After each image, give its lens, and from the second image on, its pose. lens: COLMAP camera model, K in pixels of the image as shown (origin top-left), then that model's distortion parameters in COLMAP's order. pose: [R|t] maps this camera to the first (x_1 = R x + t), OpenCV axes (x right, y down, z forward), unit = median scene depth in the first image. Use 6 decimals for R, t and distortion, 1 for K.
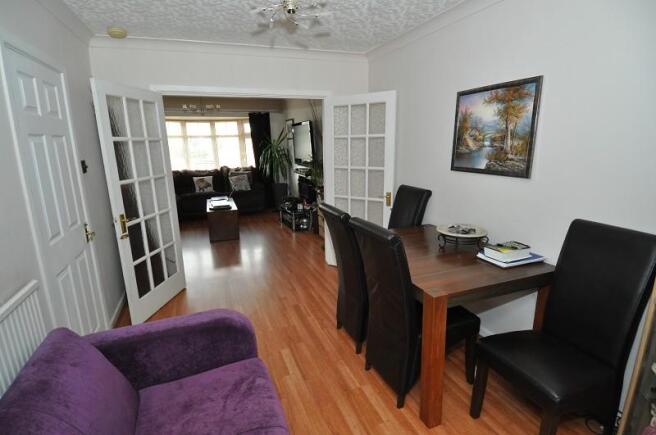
lens RADIAL K [[340.2, 0, 332.3], [0, 340.2, 230.5], [0, 0, 1]] dist [0.004194, 0.000014]
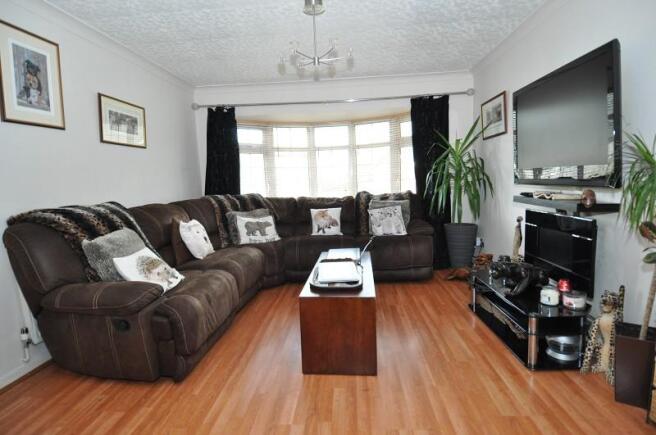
lens RADIAL K [[338.0, 0, 324.9], [0, 338.0, 216.0], [0, 0, 1]] dist [0.004877, -0.000222]
pose [[0.900622, 0.030107, -0.433559, -0.126402], [-0.088648, 0.989350, -0.115444, -0.075425], [0.425466, 0.142406, 0.893700, 0.469930]]
